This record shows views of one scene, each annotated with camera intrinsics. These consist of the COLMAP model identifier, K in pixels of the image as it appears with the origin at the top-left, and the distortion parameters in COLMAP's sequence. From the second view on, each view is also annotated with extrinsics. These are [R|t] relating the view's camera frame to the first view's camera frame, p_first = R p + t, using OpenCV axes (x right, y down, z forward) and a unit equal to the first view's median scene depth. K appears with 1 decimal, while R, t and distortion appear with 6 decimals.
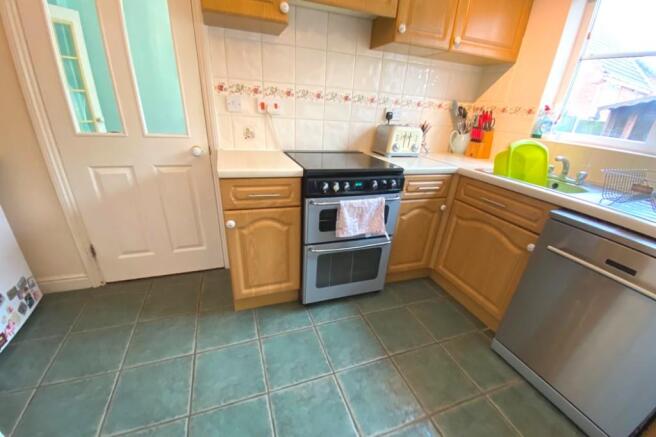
lens RADIAL K [[271.5, 0, 330.4], [0, 271.5, 220.3], [0, 0, 1]] dist [0.002207, -0.001847]
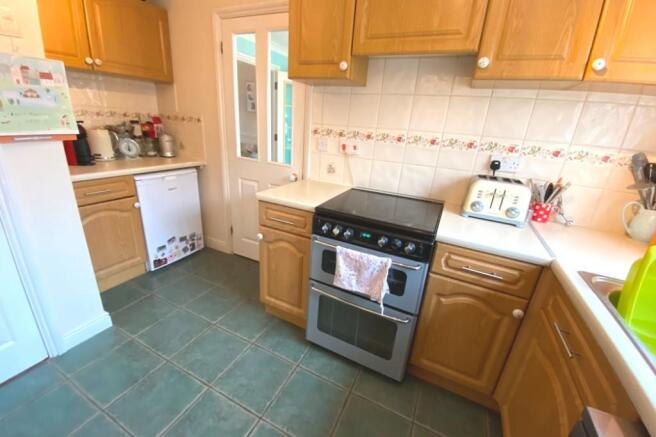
lens RADIAL K [[271.5, 0, 334.2], [0, 271.5, 195.2], [0, 0, 1]] dist [0.002207, -0.001847]
pose [[0.693235, 0.173037, -0.699631, 0.585005], [-0.303381, 0.950616, -0.065496, -0.154946], [0.653747, 0.257659, 0.711497, 0.241746]]
